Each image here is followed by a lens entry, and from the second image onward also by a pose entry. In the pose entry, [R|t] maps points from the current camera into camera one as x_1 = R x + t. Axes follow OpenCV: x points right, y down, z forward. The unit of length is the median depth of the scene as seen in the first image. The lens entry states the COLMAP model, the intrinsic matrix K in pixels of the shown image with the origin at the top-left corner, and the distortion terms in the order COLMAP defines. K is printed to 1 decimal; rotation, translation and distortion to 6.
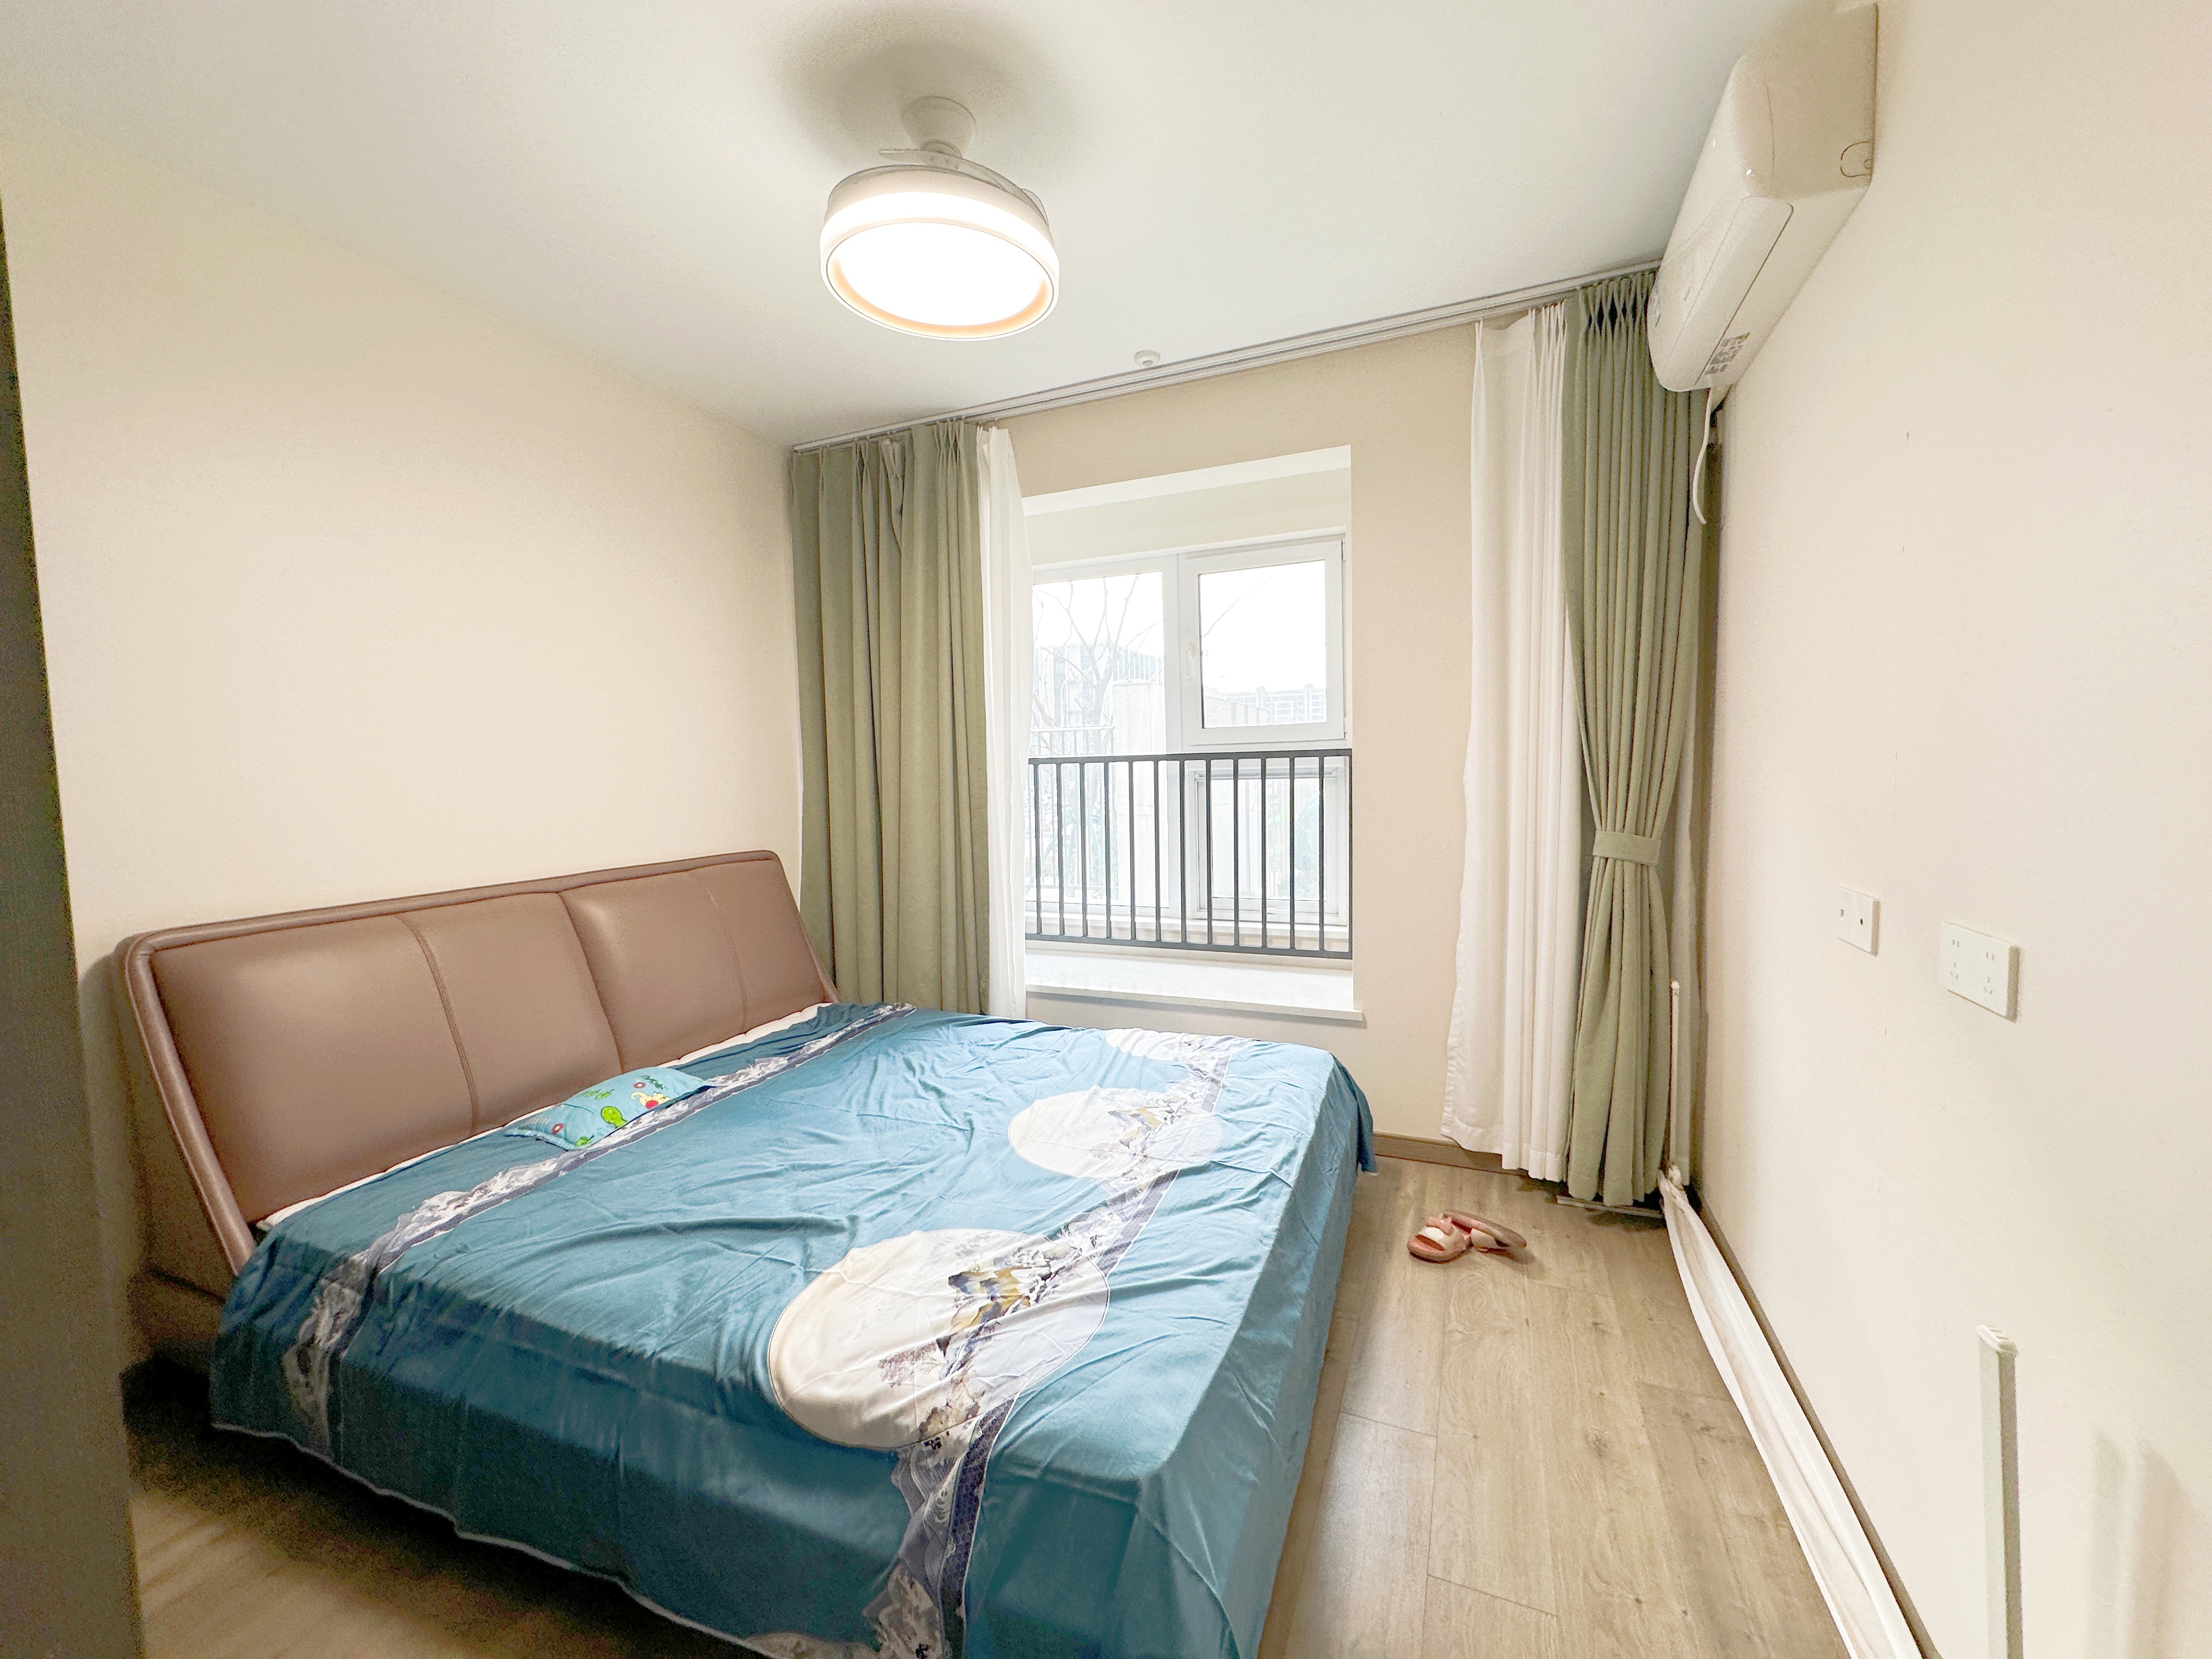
lens RADIAL K [[885.7, 0, 1104.2], [0, 885.7, 834.0], [0, 0, 1]] dist [-0.000266, 0.000043]
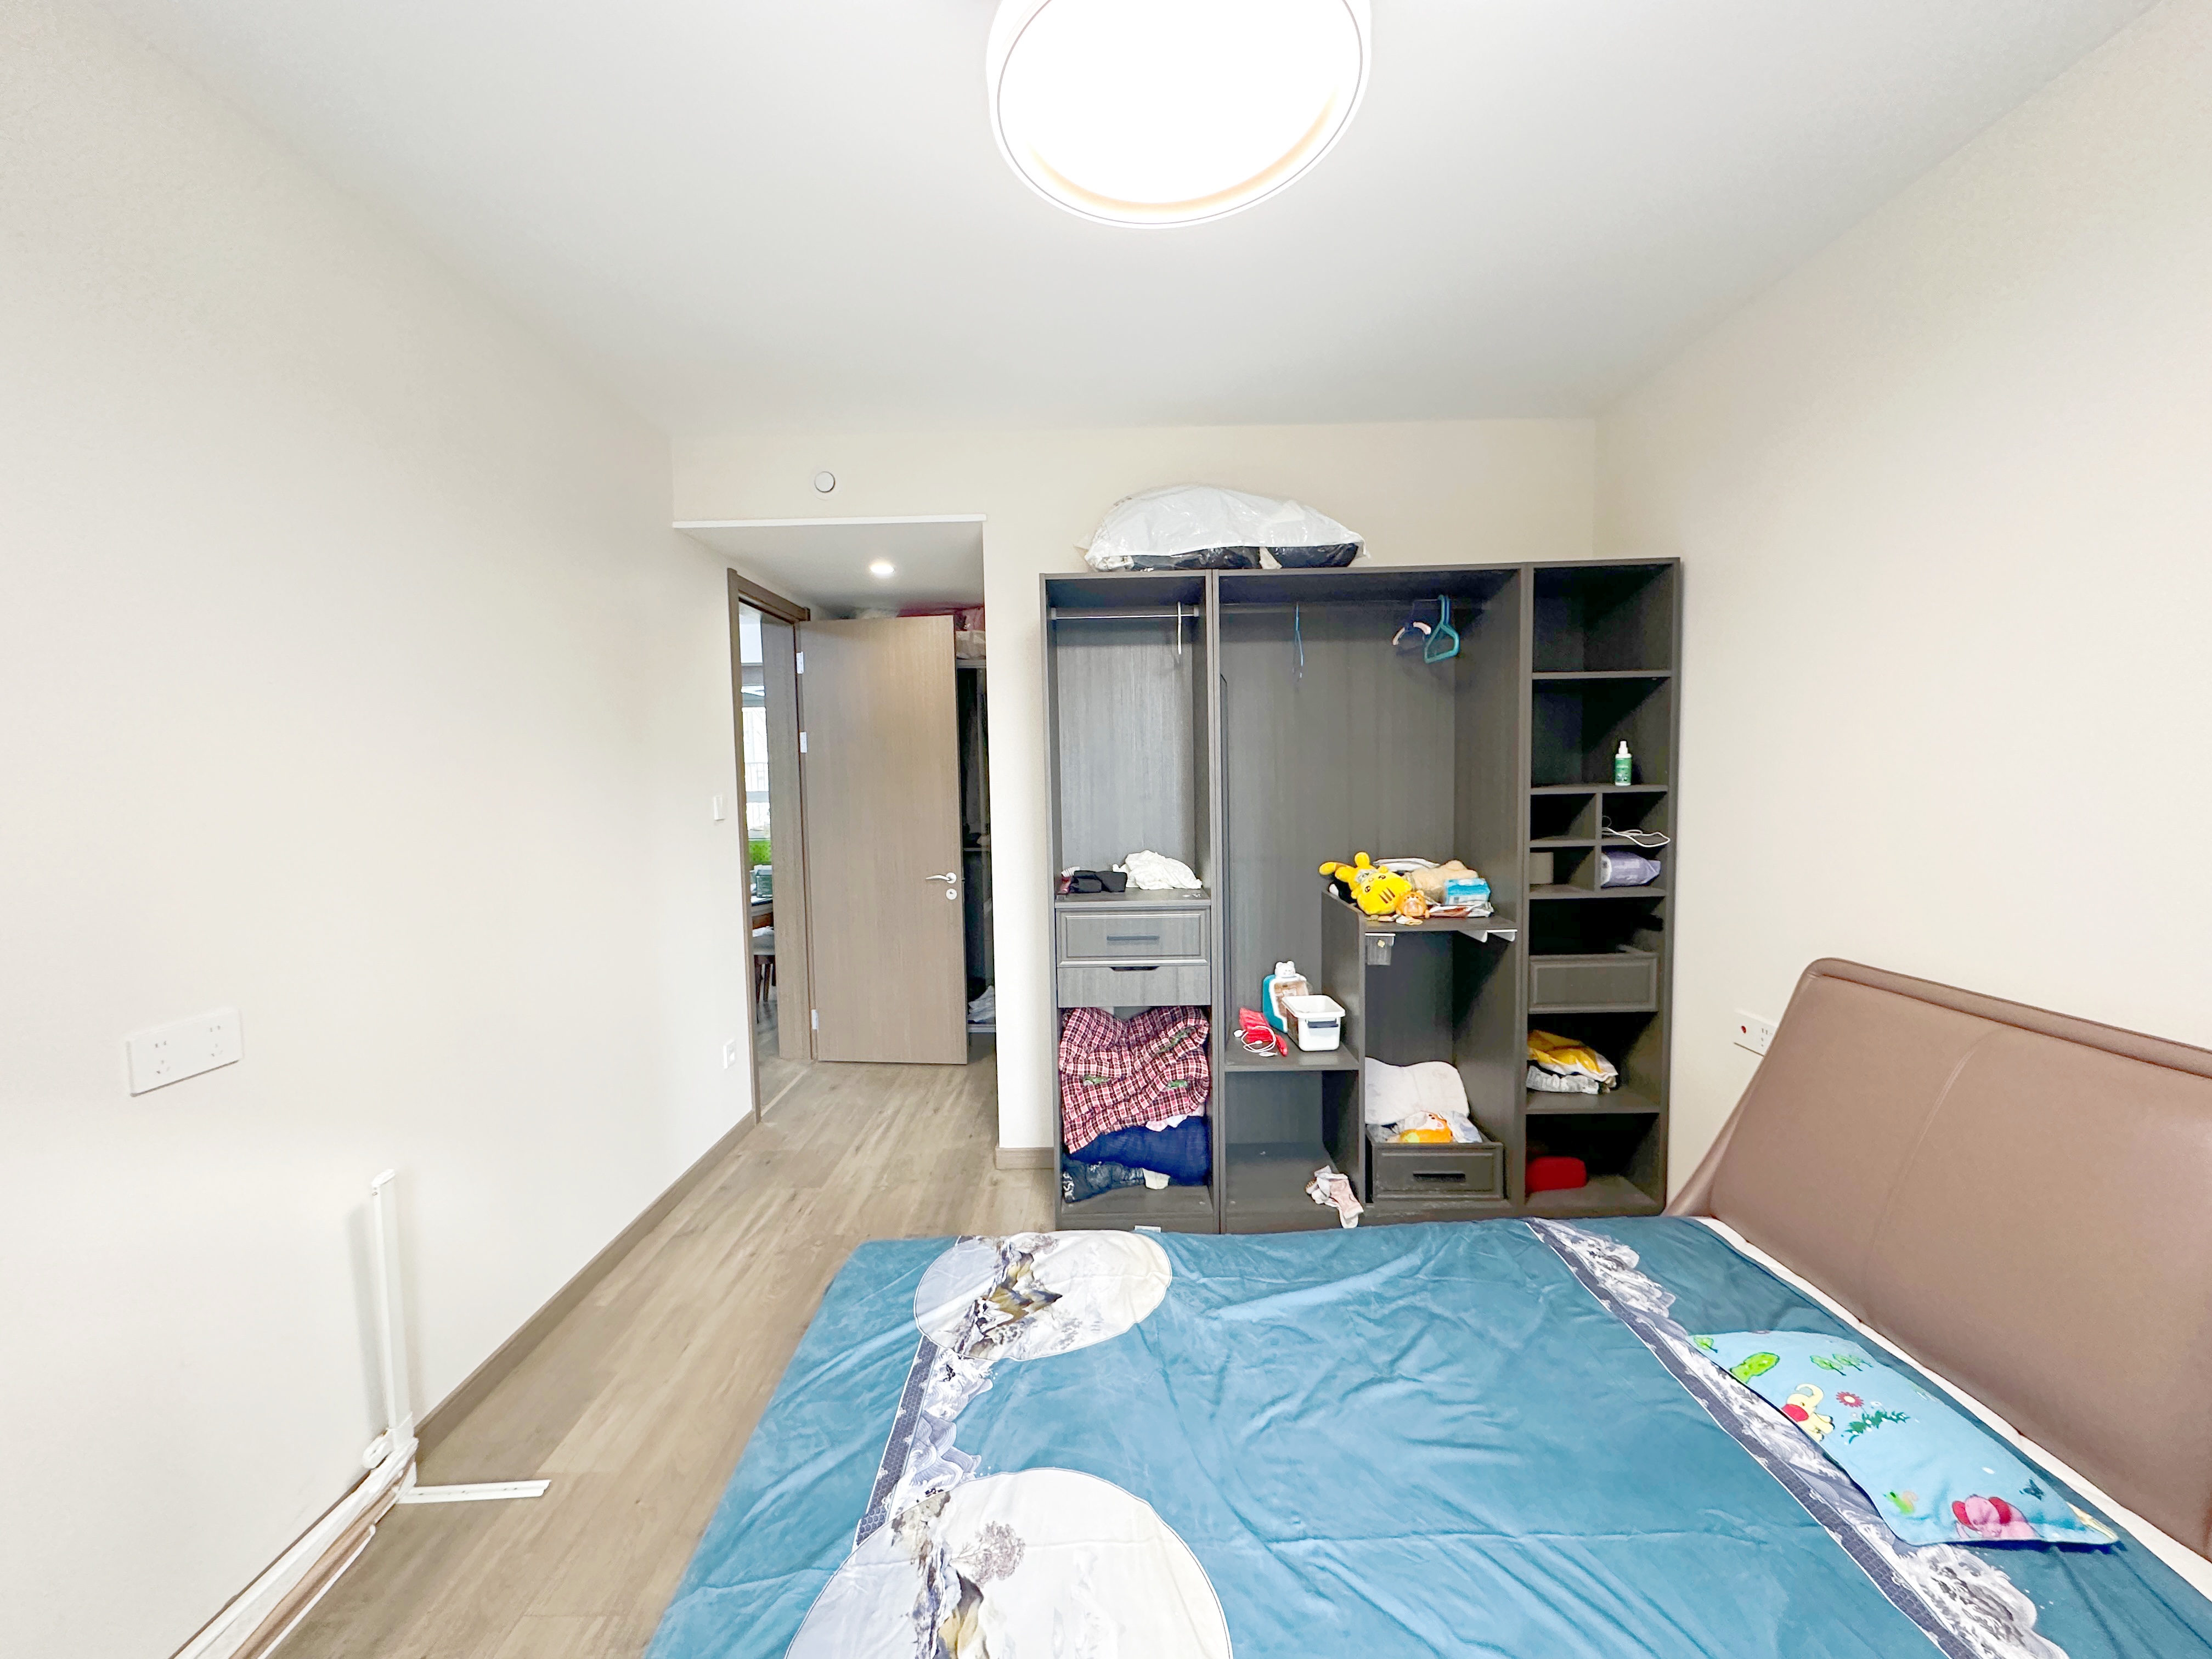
lens RADIAL K [[885.7, 0, 1102.7], [0, 885.7, 831.9], [0, 0, 1]] dist [-0.000266, 0.000043]
pose [[-0.925817, 0.069451, -0.371536, 0.132705], [0.017607, 0.989831, 0.141153, -0.210871], [0.377561, 0.124140, -0.917626, 1.665151]]
